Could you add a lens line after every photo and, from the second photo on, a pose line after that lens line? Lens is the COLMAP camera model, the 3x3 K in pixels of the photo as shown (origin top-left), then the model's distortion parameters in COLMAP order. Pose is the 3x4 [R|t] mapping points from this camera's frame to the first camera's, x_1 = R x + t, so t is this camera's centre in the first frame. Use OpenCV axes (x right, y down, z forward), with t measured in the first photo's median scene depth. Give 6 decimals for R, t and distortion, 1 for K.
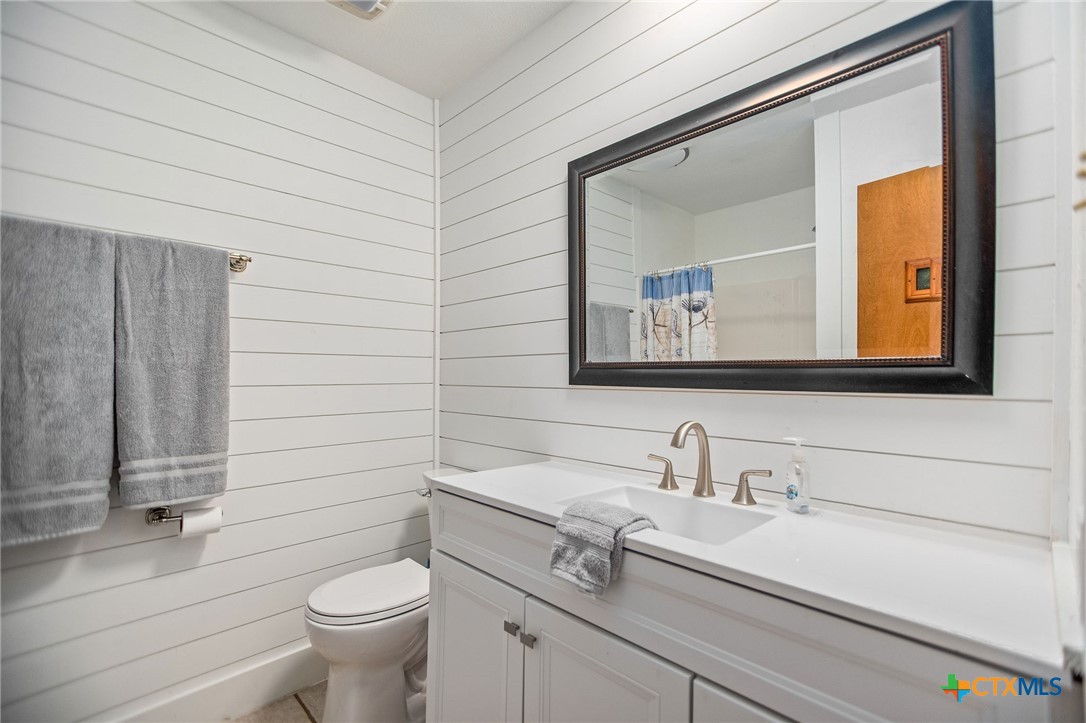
lens RADIAL K [[499.7, 0, 545.9], [0, 499.7, 364.3], [0, 0, 1]] dist [0.005553, 0.000678]
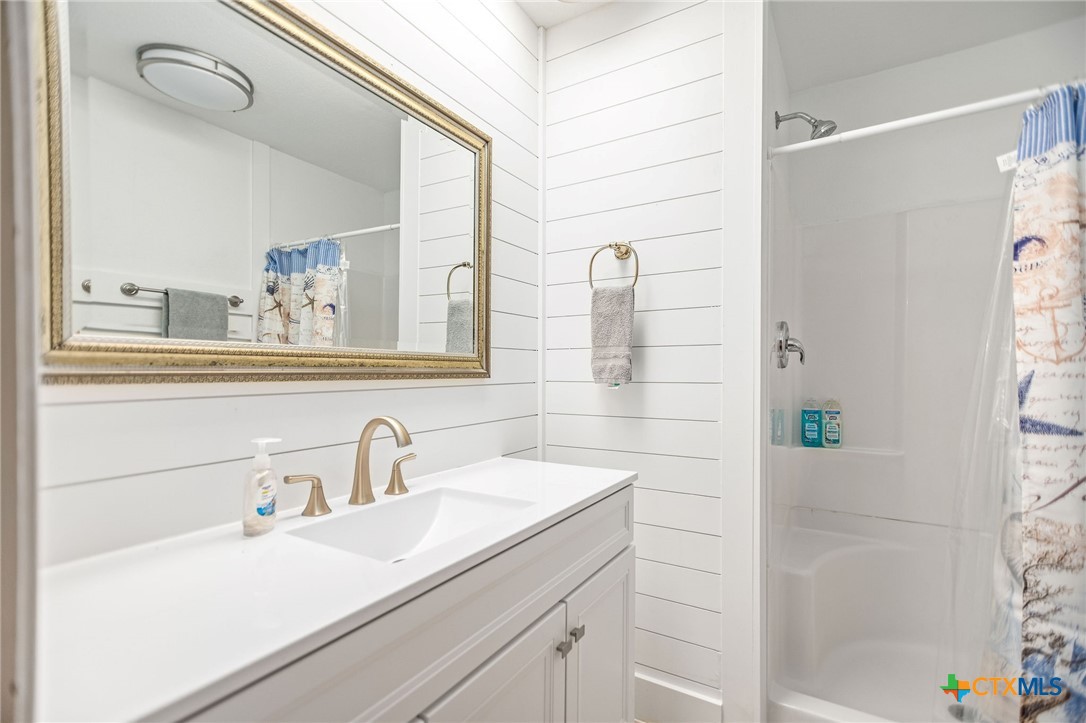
lens RADIAL K [[499.7, 0, 547.2], [0, 499.7, 366.1], [0, 0, 1]] dist [0.005553, 0.000678]
pose [[-0.242938, -0.015525, 0.969918, -0.663568], [-0.014118, 0.999823, 0.012467, -0.007669], [-0.969939, -0.010665, -0.243114, 0.869919]]
